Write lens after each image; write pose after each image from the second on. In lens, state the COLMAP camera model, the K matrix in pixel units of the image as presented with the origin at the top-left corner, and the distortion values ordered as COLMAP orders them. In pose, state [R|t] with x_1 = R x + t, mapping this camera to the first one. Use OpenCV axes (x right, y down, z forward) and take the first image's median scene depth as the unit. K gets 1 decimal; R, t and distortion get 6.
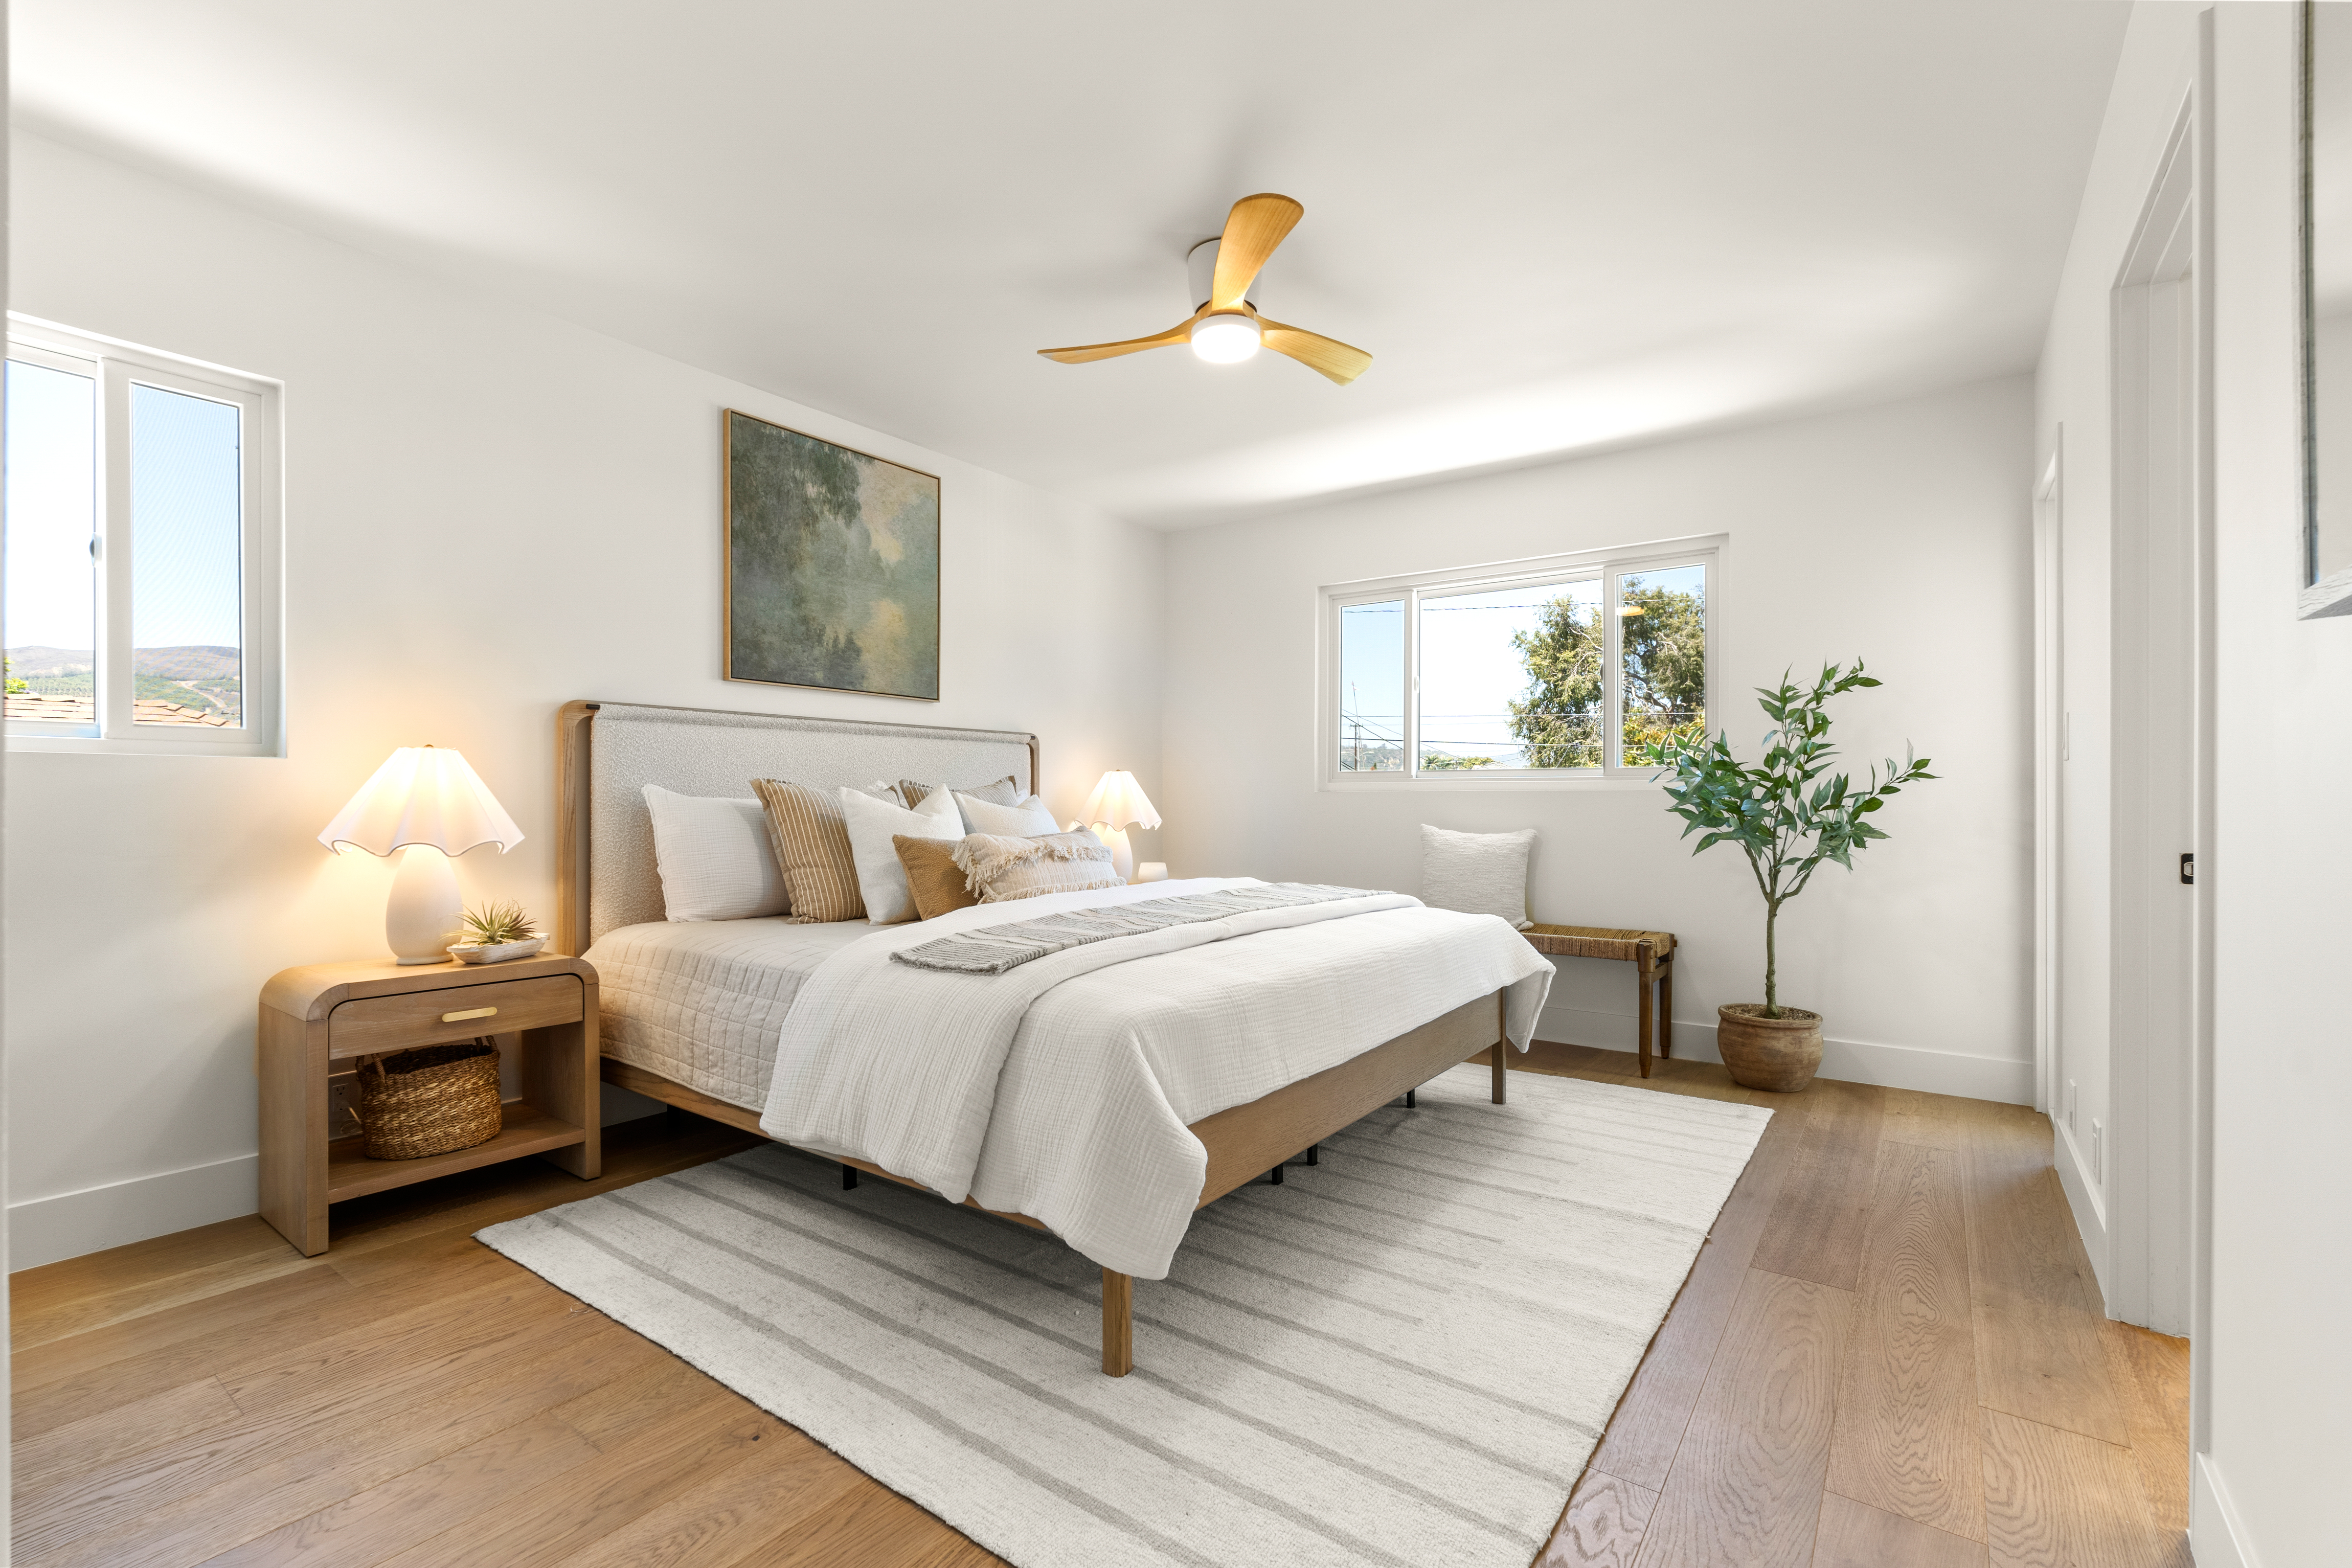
lens RADIAL K [[1038.0, 0, 1179.9], [0, 1038.0, 798.2], [0, 0, 1]] dist [-0.005387, 0.001091]
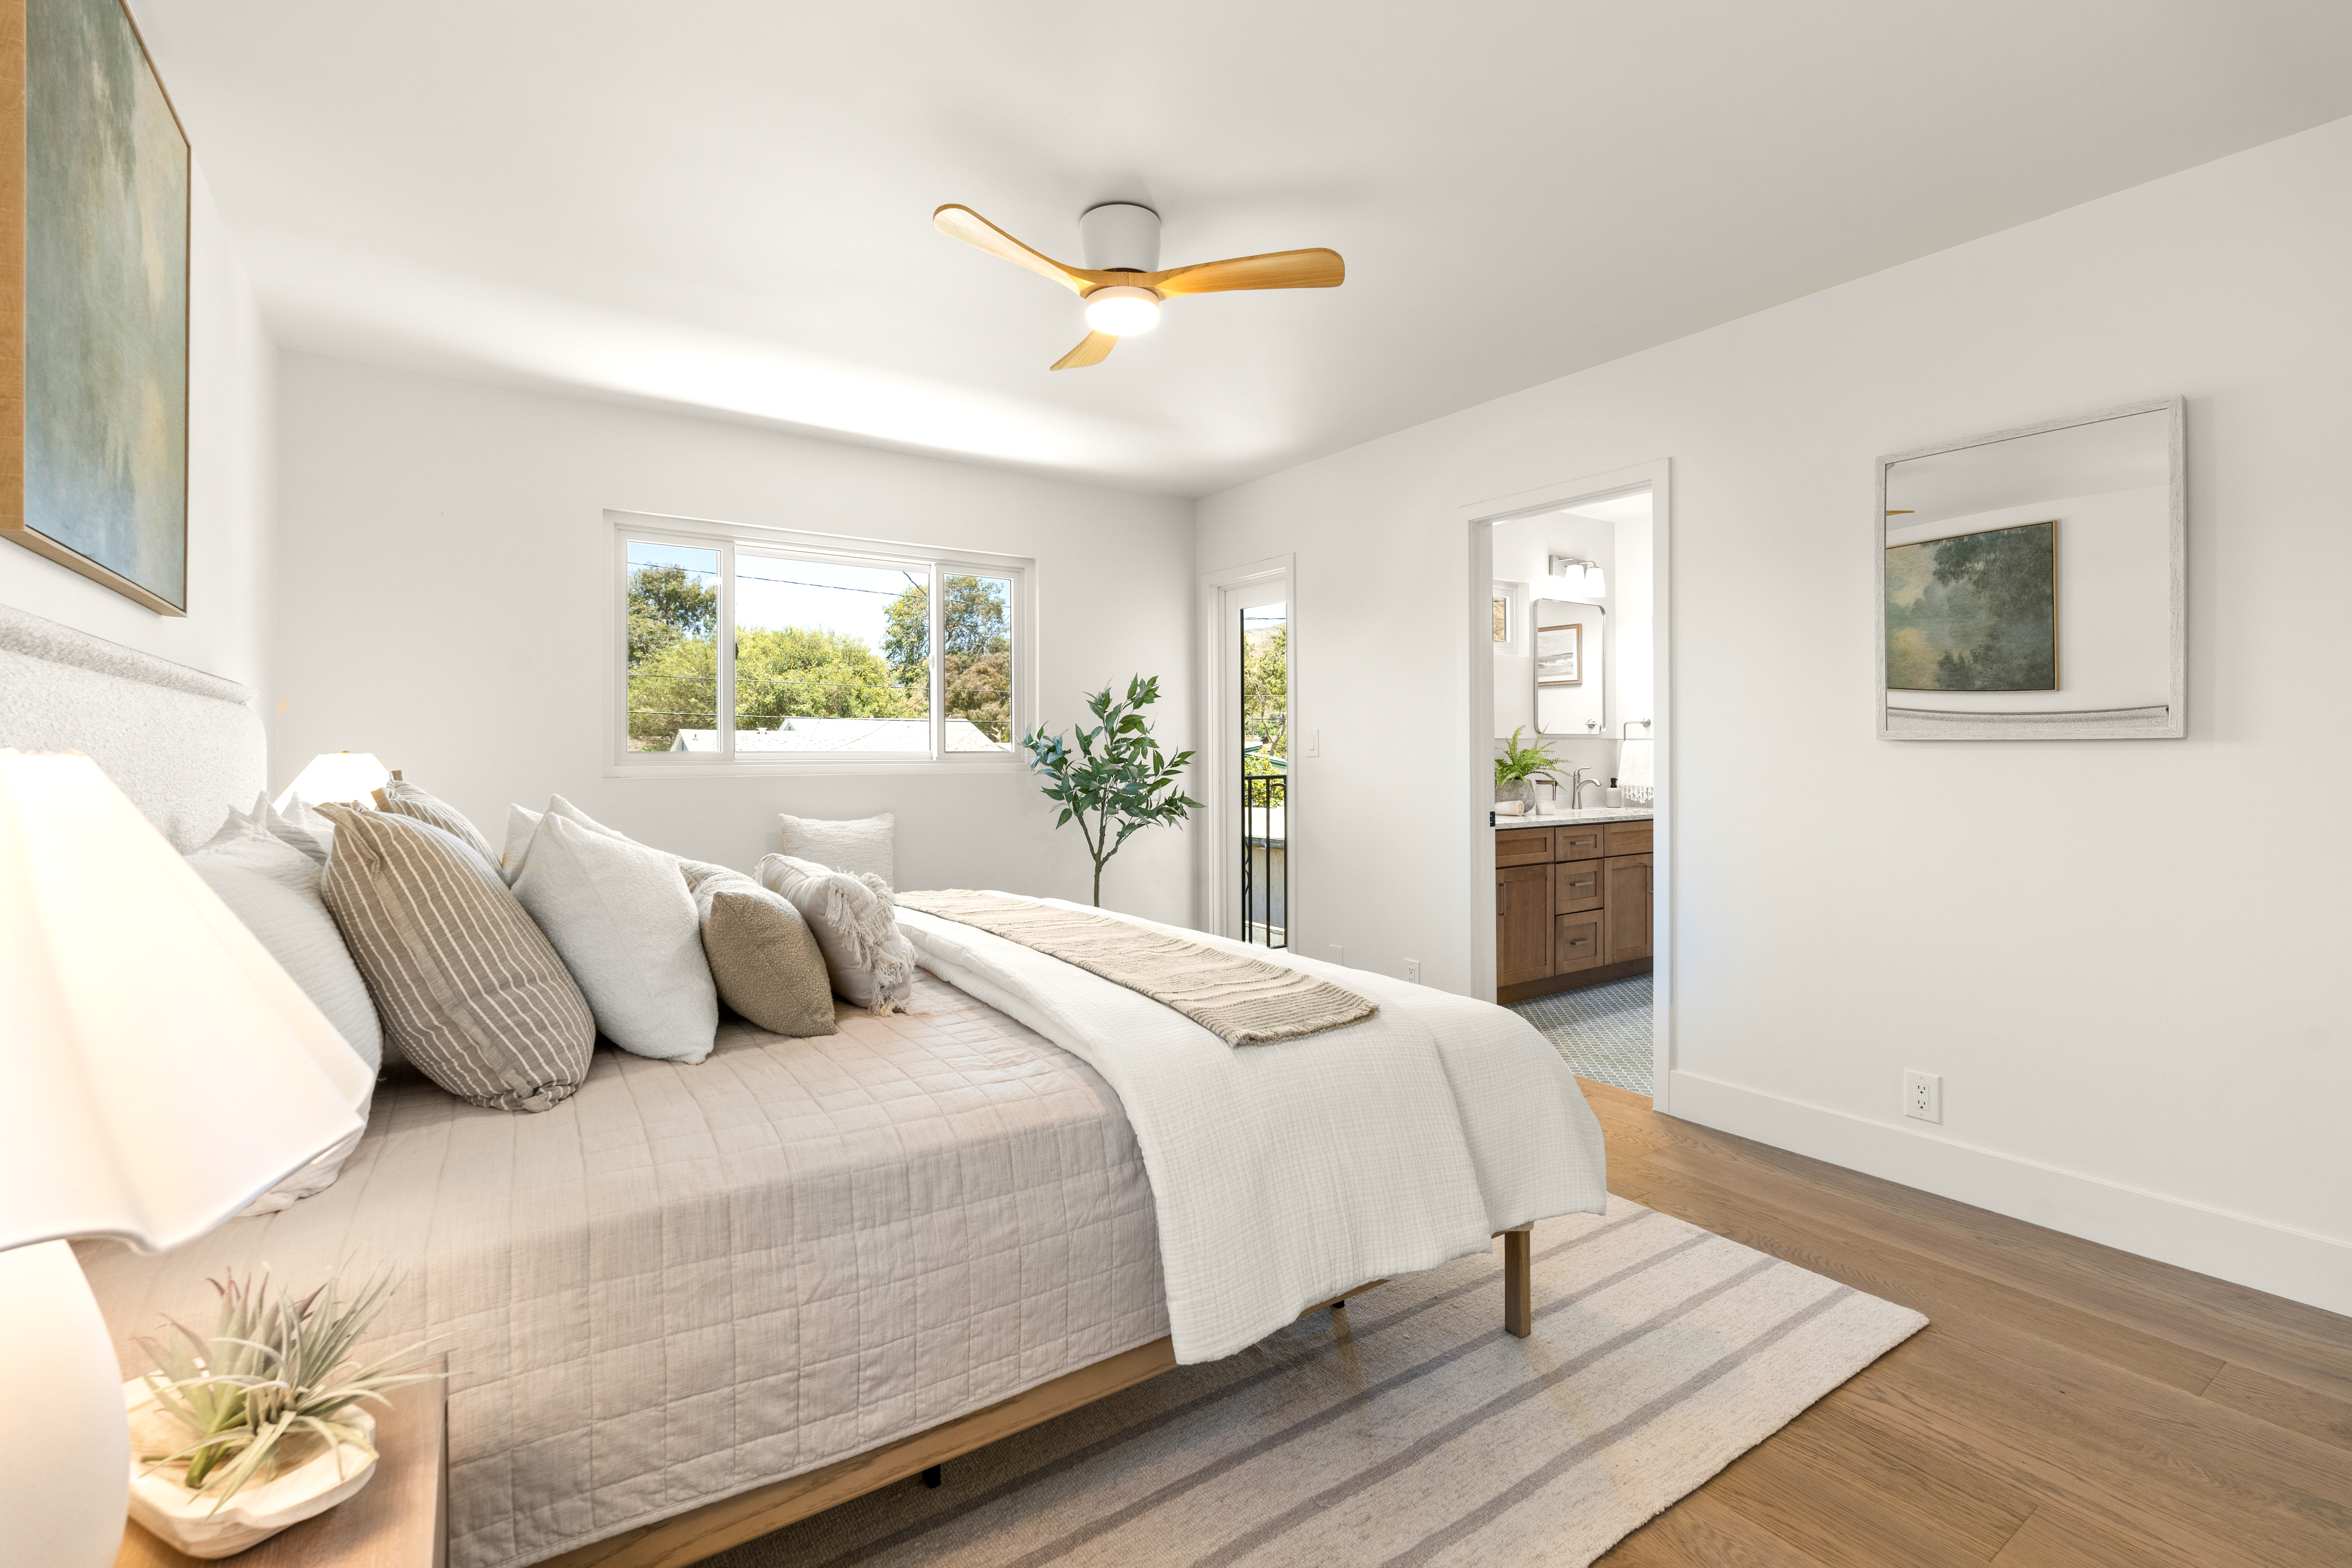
lens RADIAL K [[1038.0, 0, 1187.3], [0, 1038.0, 746.6], [0, 0, 1]] dist [-0.005387, 0.001091]
pose [[0.331641, 0.003504, 0.943399, -0.659087], [0.001688, 0.999989, -0.004307, -0.038200], [-0.943404, 0.003021, 0.331631, 0.517137]]
